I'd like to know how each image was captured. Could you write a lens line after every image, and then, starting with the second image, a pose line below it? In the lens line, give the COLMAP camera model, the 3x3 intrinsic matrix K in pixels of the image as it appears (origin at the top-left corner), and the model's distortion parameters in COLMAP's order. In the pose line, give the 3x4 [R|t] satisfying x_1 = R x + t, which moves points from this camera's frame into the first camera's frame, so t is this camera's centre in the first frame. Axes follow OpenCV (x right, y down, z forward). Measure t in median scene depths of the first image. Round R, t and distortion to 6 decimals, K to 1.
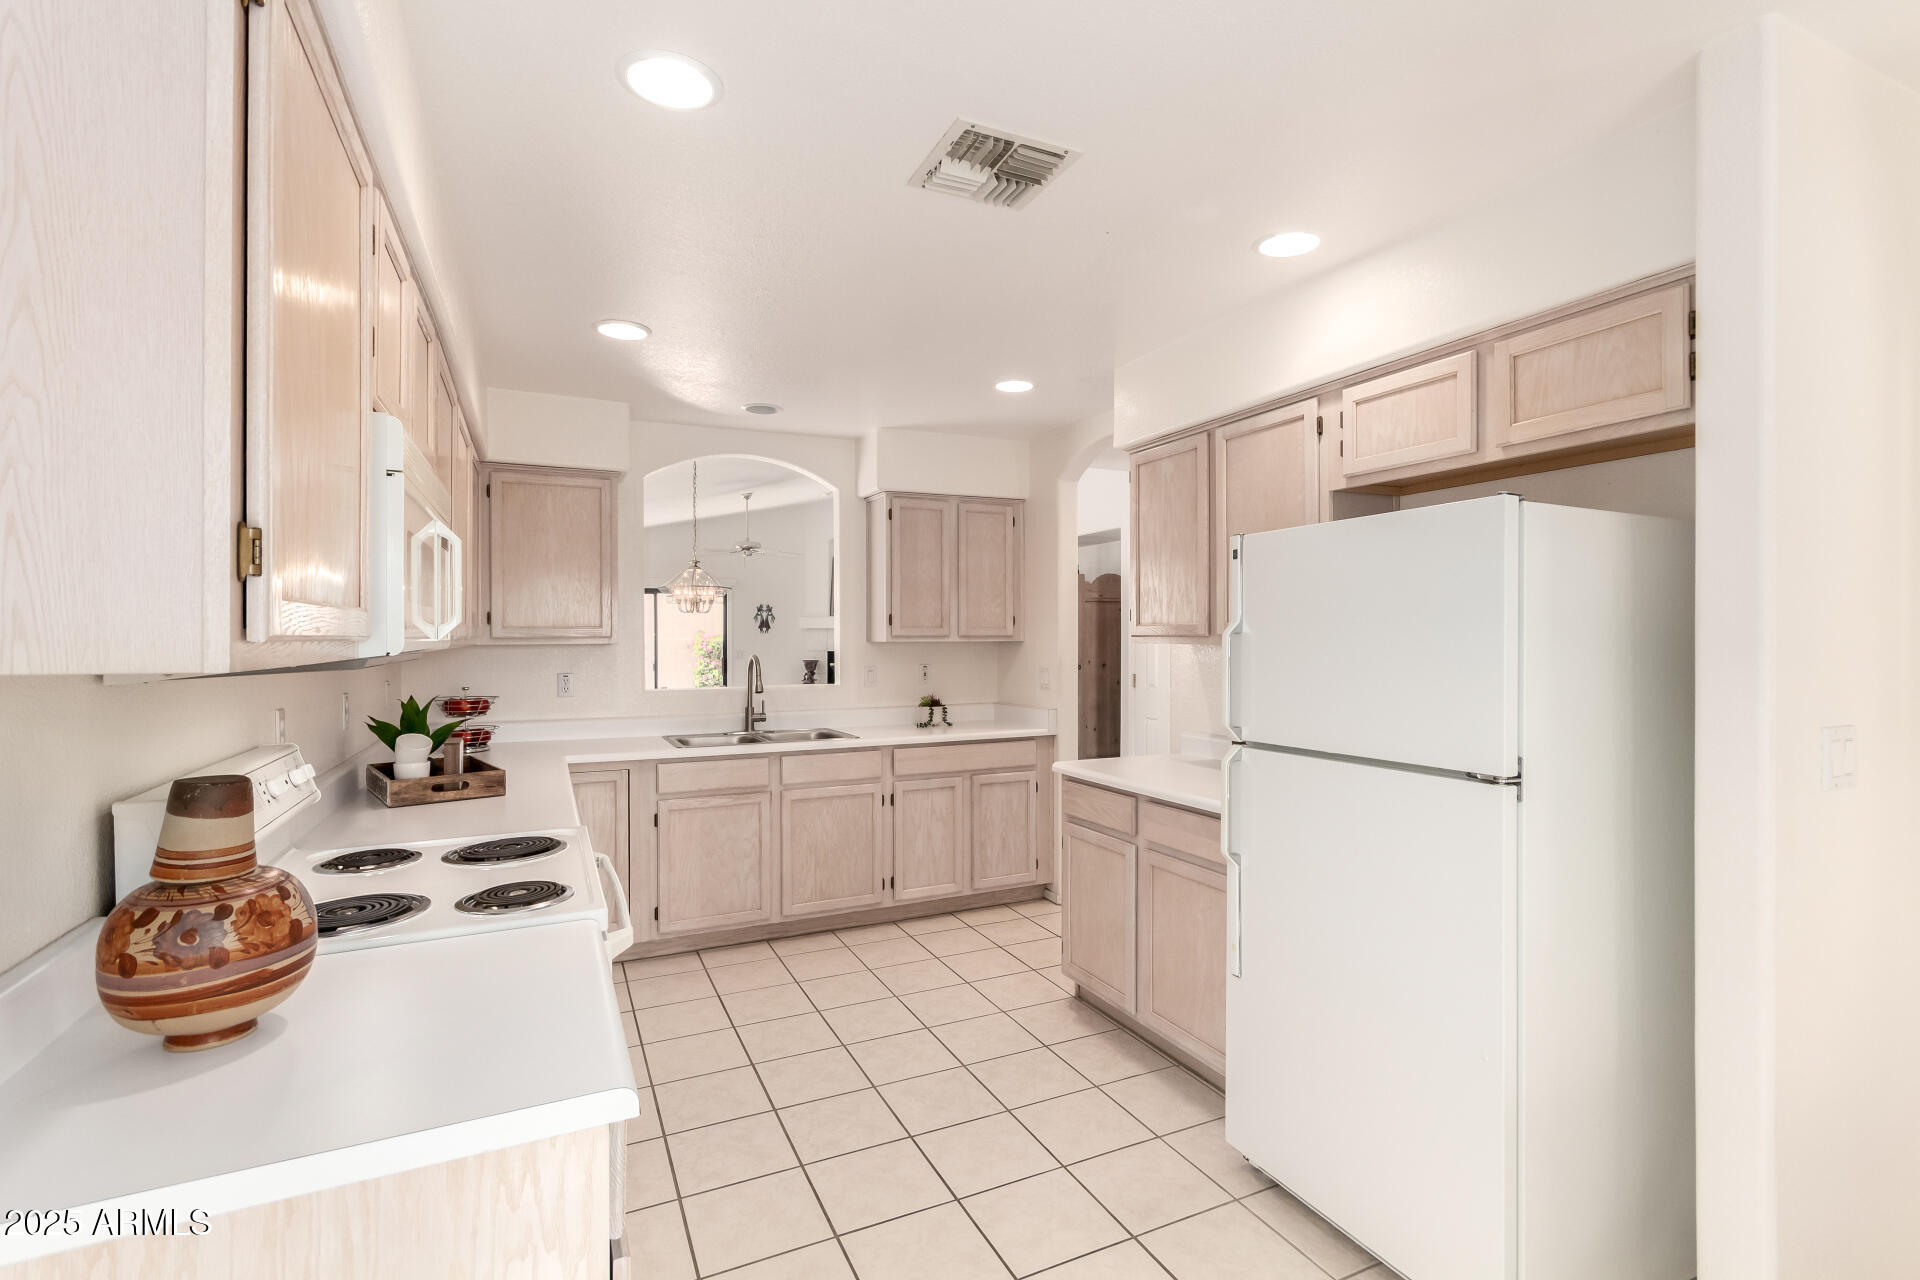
lens RADIAL K [[892.1, 0, 955.6], [0, 892.1, 641.7], [0, 0, 1]] dist [-0.006048, 0.001333]
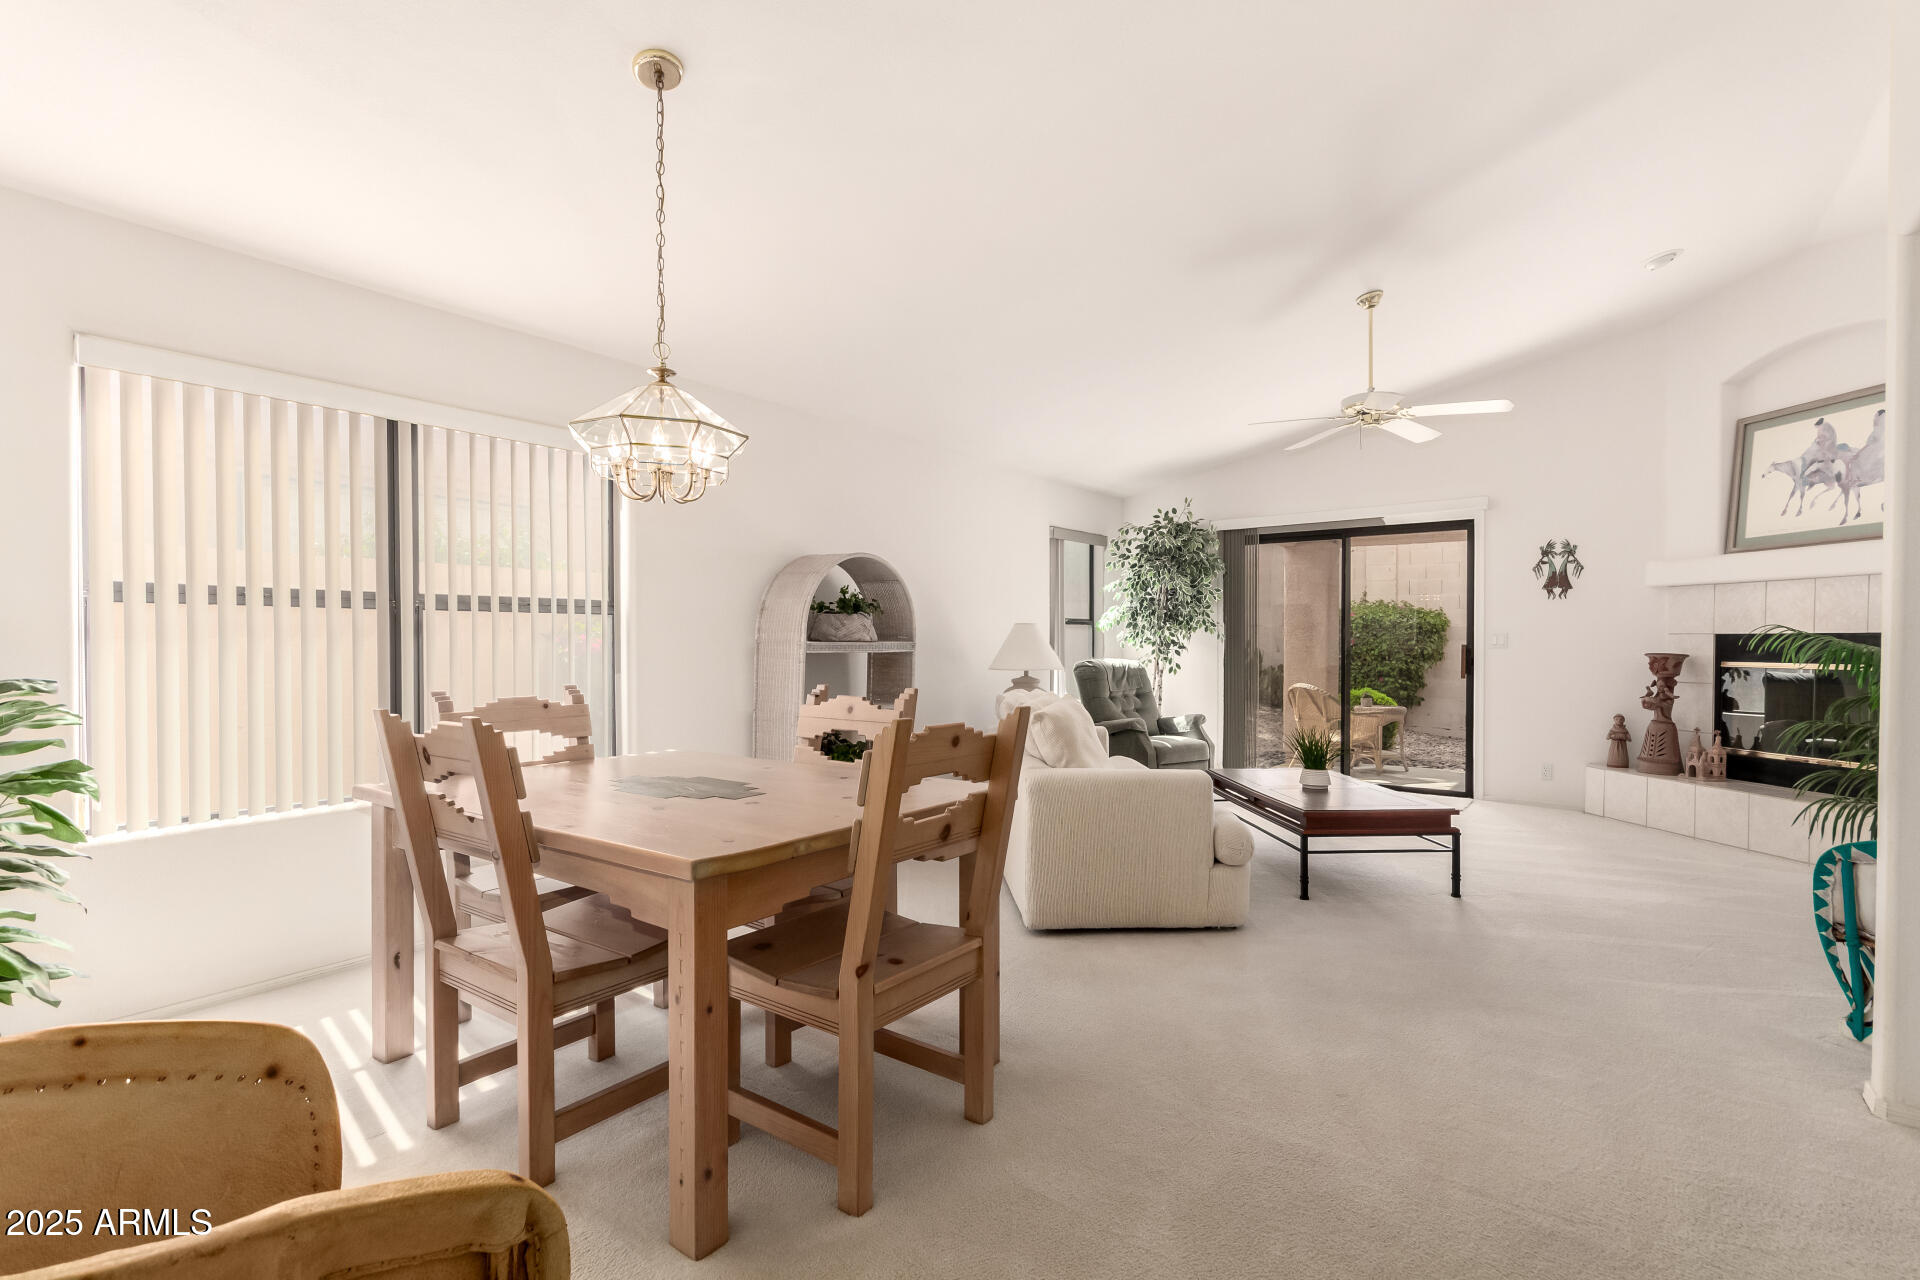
lens RADIAL K [[892.1, 0, 975.3], [0, 892.1, 651.9], [0, 0, 1]] dist [-0.006048, 0.001333]
pose [[0.497532, 0.018727, -0.867244, 0.170672], [-0.006381, 0.999819, 0.017929, 0.039846], [0.867422, -0.003386, 0.497561, 1.337319]]
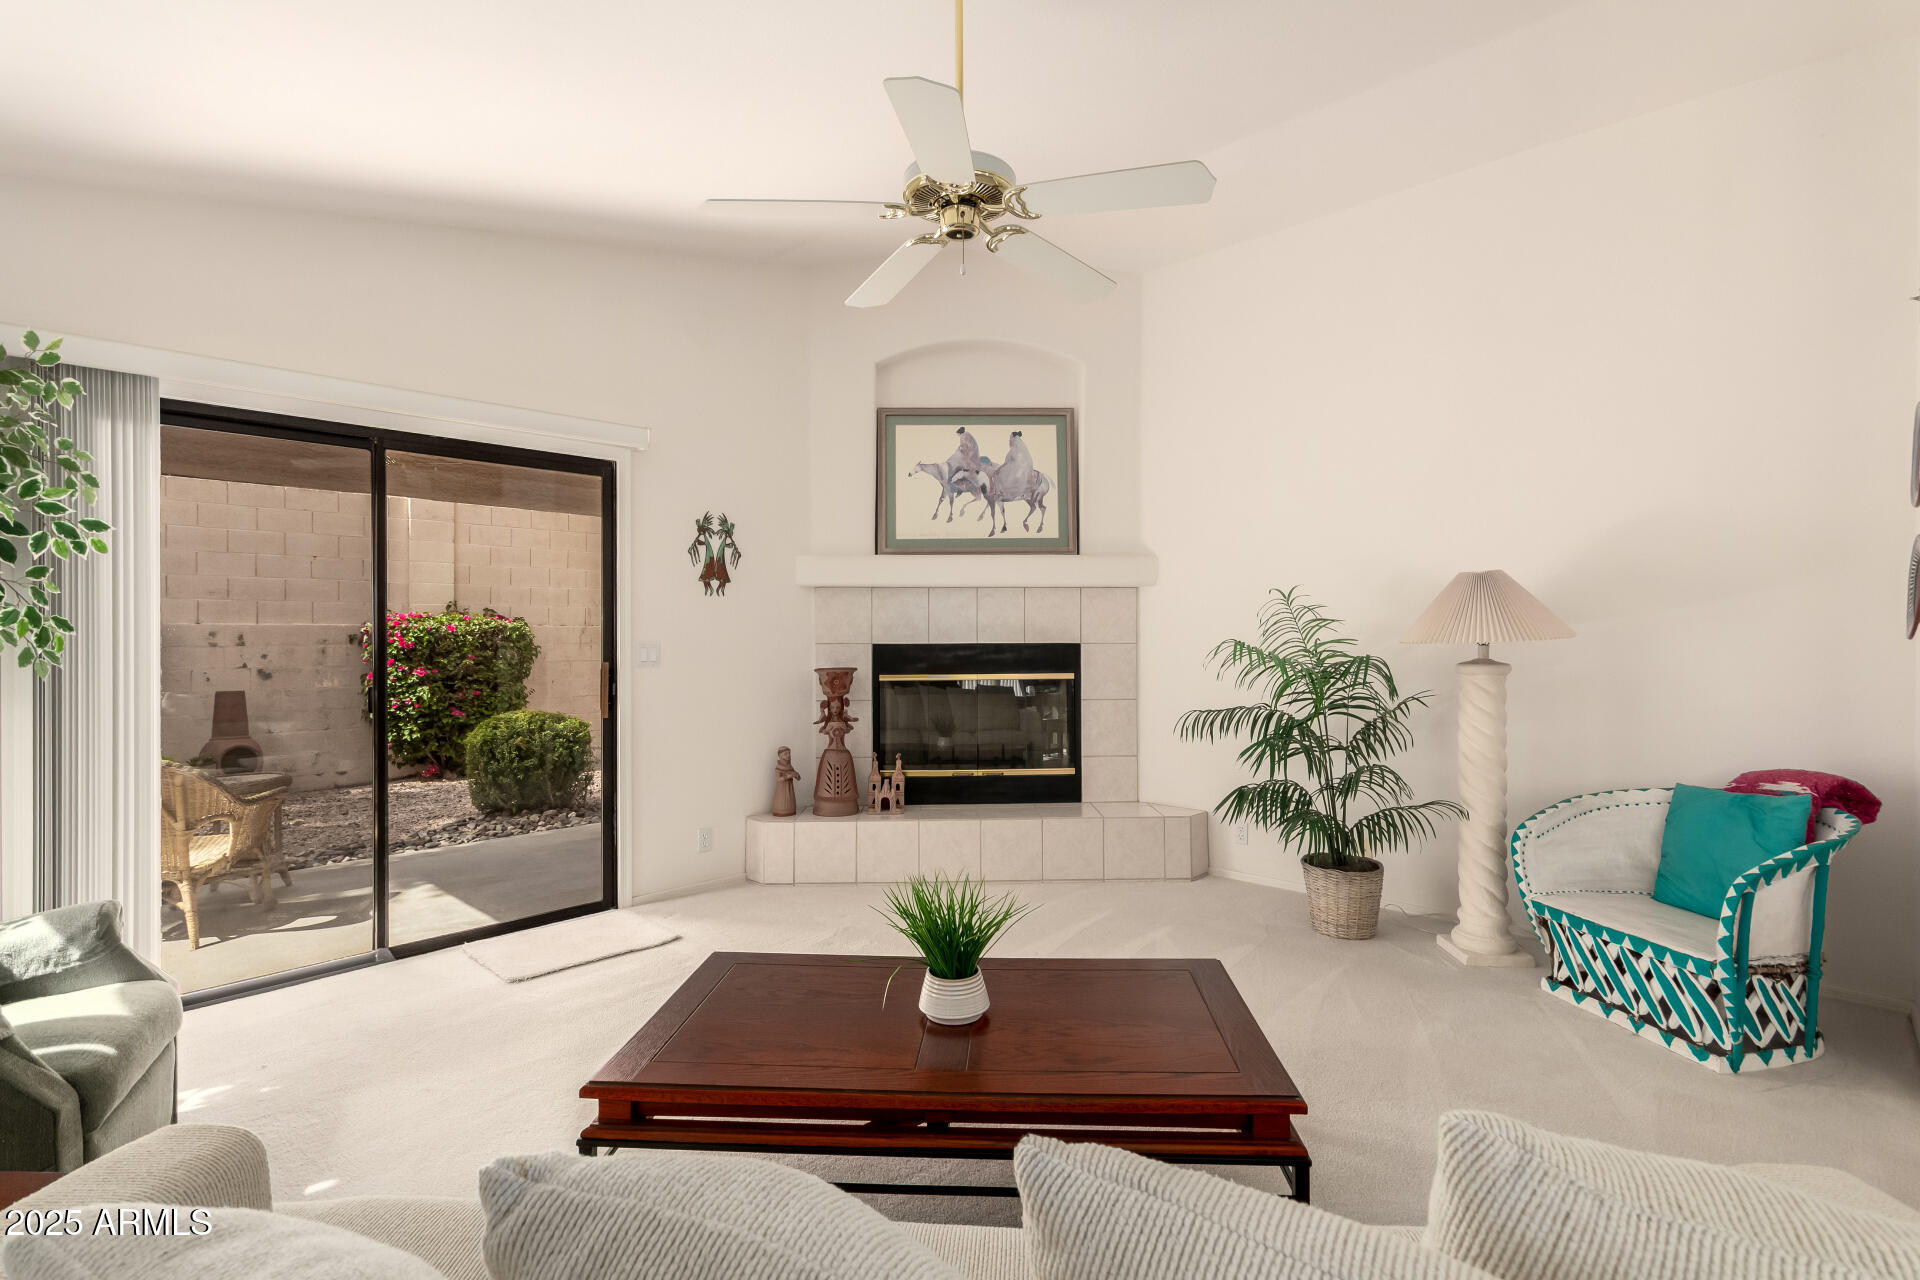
lens RADIAL K [[892.1, 0, 1000.9], [0, 892.1, 642.4], [0, 0, 1]] dist [-0.006048, 0.001333]
pose [[0.921010, -0.000416, 0.389540, -0.716524], [-0.000964, 0.999994, 0.003346, 0.024255], [-0.389539, -0.003457, 0.921004, 1.796679]]
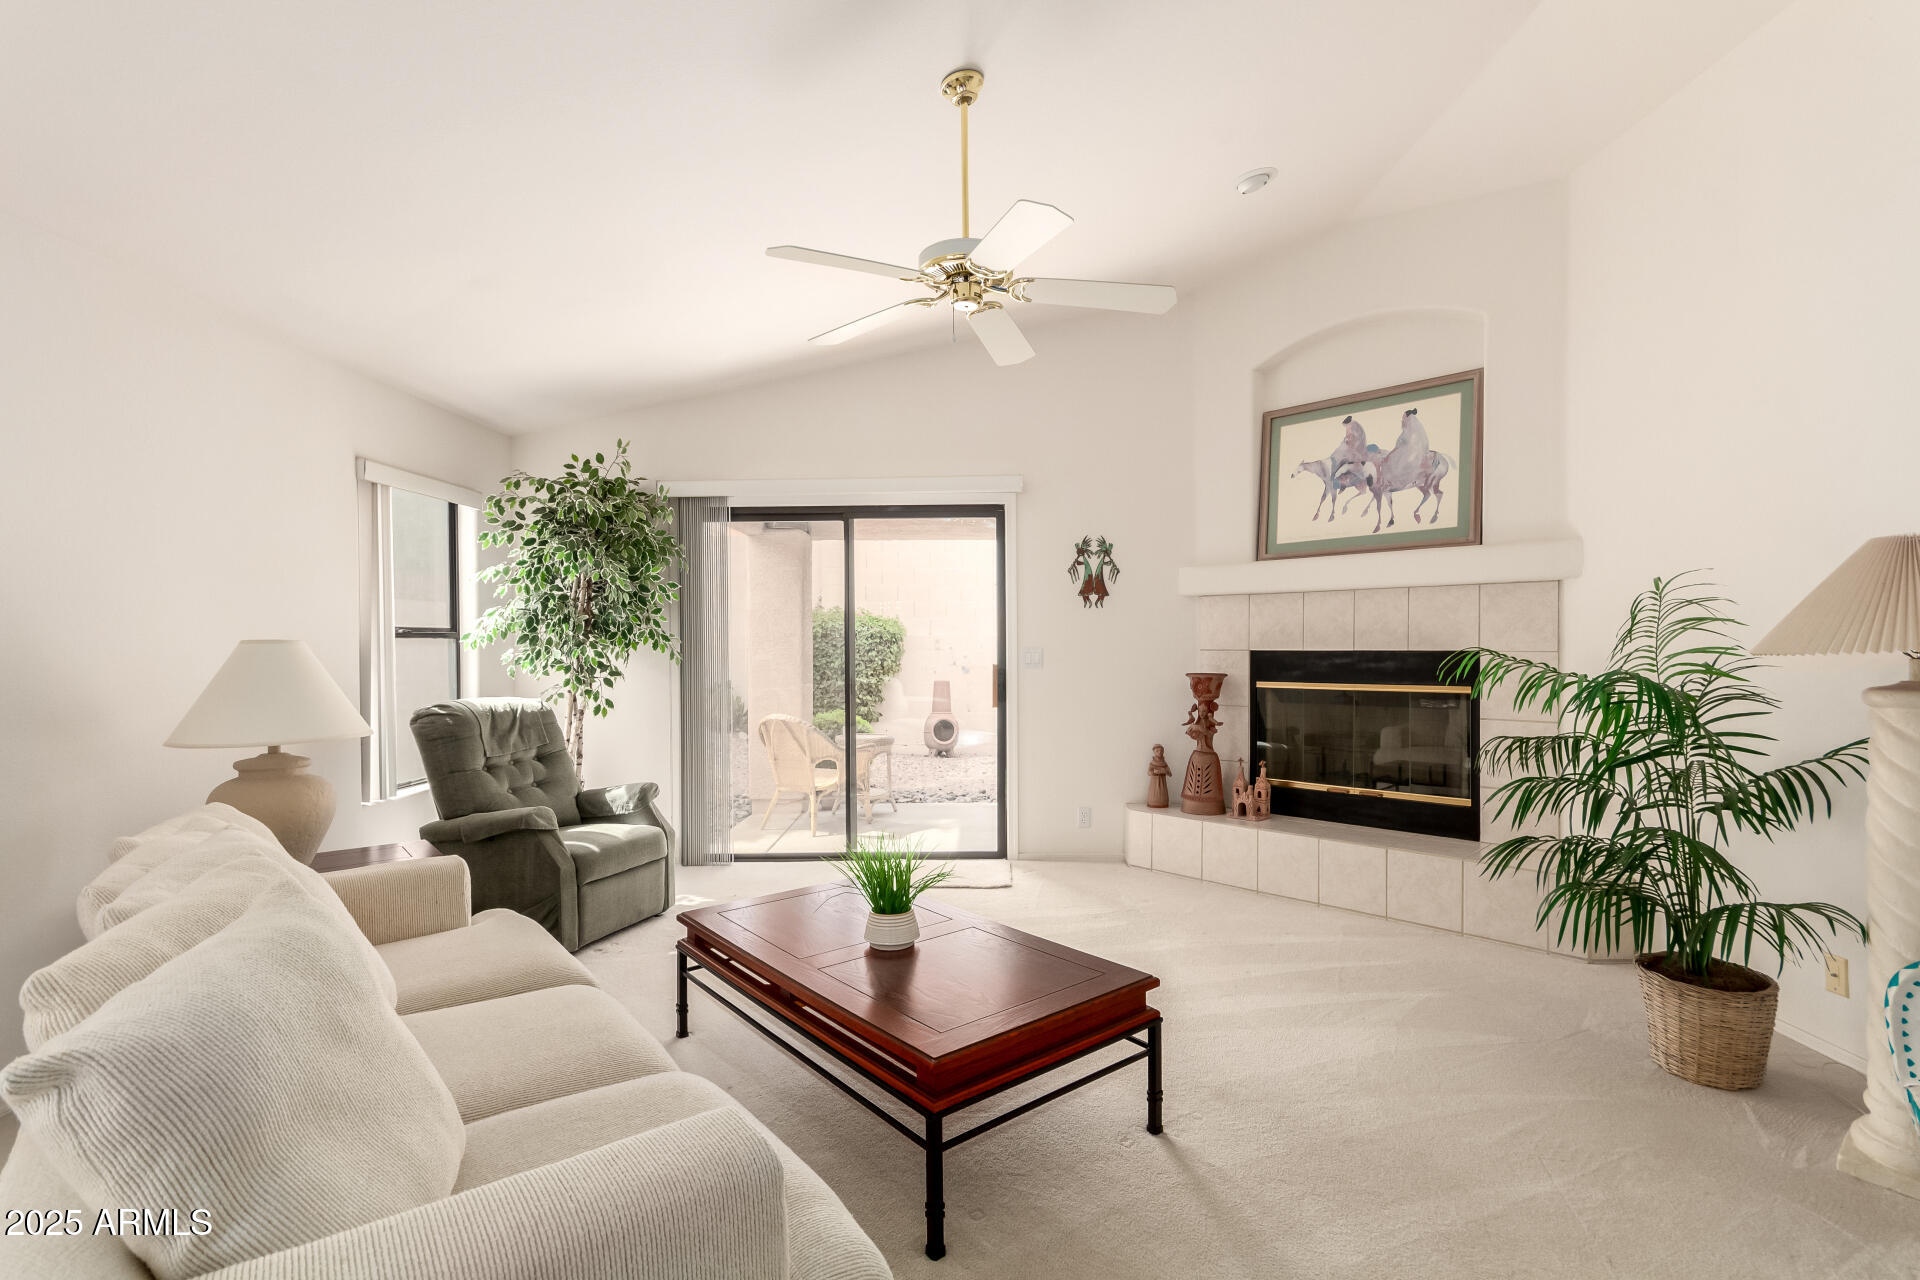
lens RADIAL K [[892.1, 0, 975.6], [0, 892.1, 652.9], [0, 0, 1]] dist [-0.006048, 0.001333]
pose [[0.912697, 0.005751, -0.408597, -0.271688], [-0.001545, 0.999942, 0.010622, 0.021606], [0.408634, -0.009063, 0.912653, 1.721009]]
